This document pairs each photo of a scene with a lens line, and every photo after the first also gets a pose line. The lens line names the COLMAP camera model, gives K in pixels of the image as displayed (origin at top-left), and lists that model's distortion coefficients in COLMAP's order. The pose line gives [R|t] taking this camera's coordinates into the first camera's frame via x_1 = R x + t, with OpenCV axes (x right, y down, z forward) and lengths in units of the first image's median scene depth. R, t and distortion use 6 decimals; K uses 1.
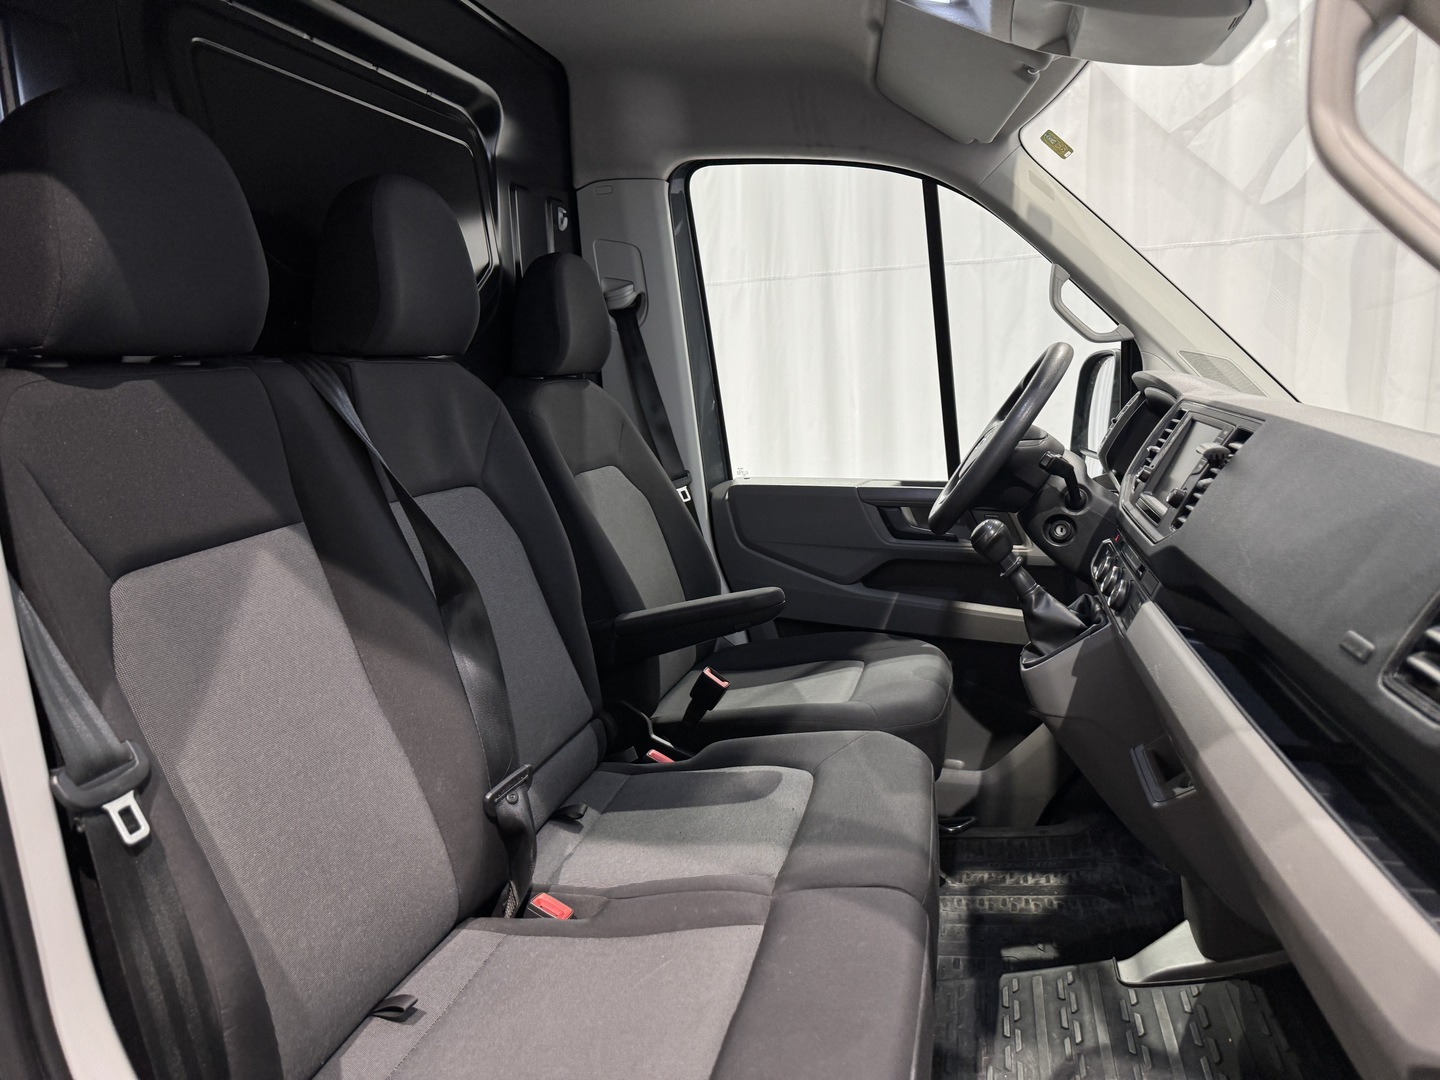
lens RADIAL K [[1020.6, 0, 719.3], [0, 1020.6, 541.0], [0, 0, 1]] dist [0.057413, -0.077155]
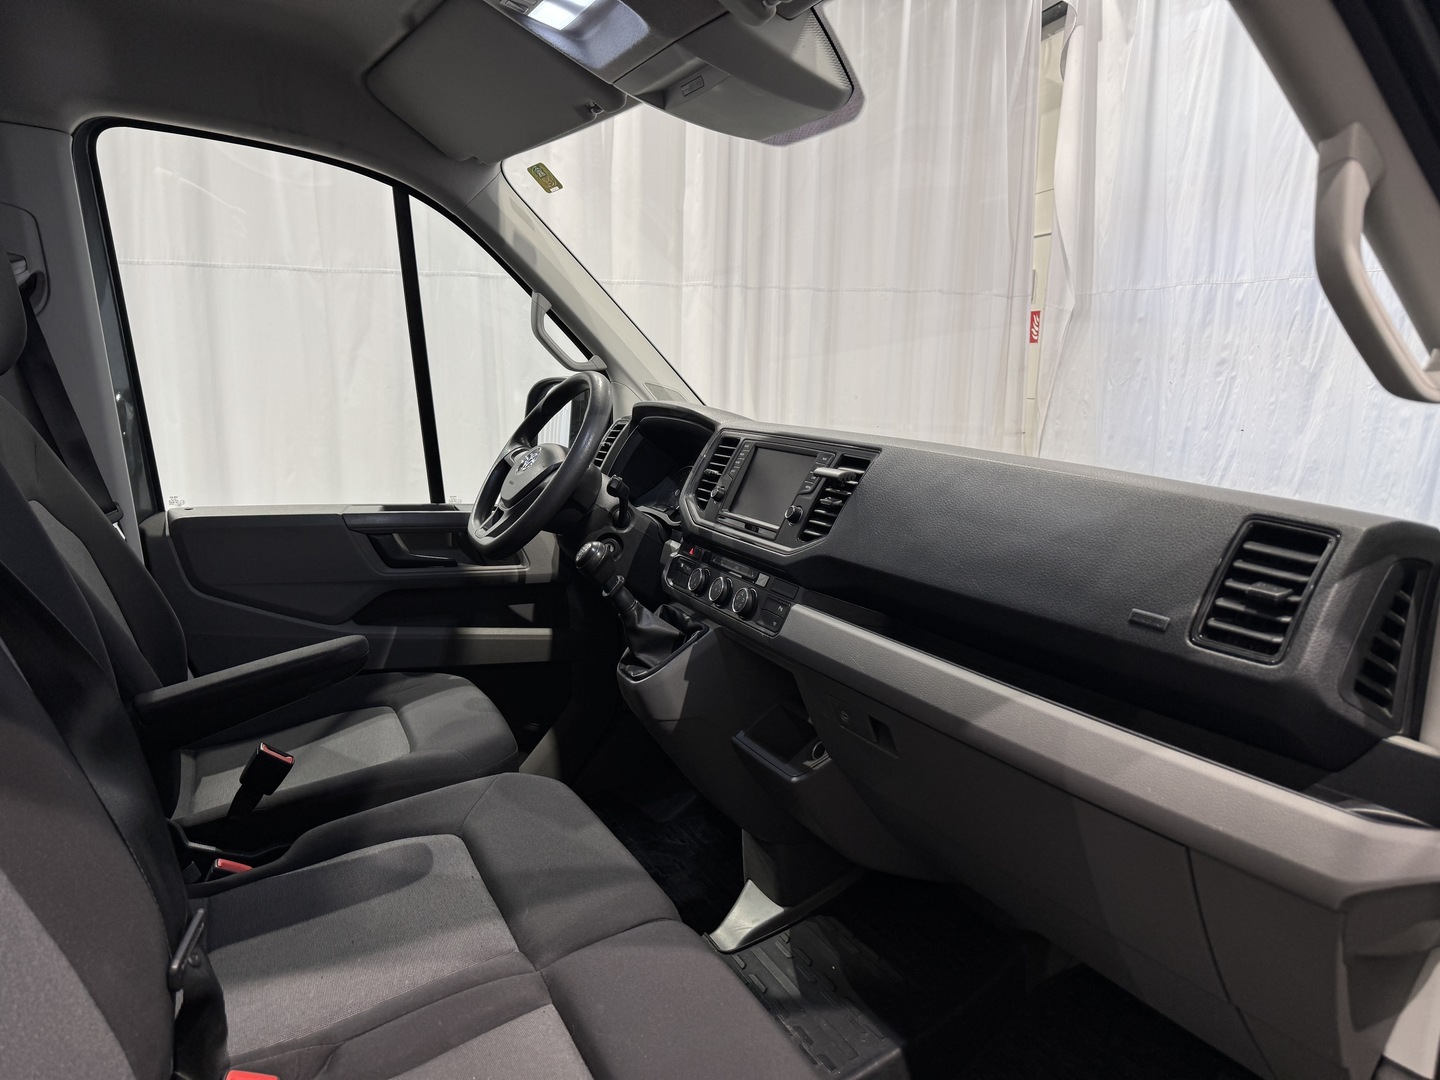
lens RADIAL K [[1020.6, 0, 733.6], [0, 1020.6, 531.5], [0, 0, 1]] dist [0.057413, -0.077155]
pose [[0.756562, -0.054222, 0.651670, -0.227149], [0.069351, 0.997589, 0.002490, -0.018668], [-0.650234, 0.043310, 0.758498, 0.104869]]
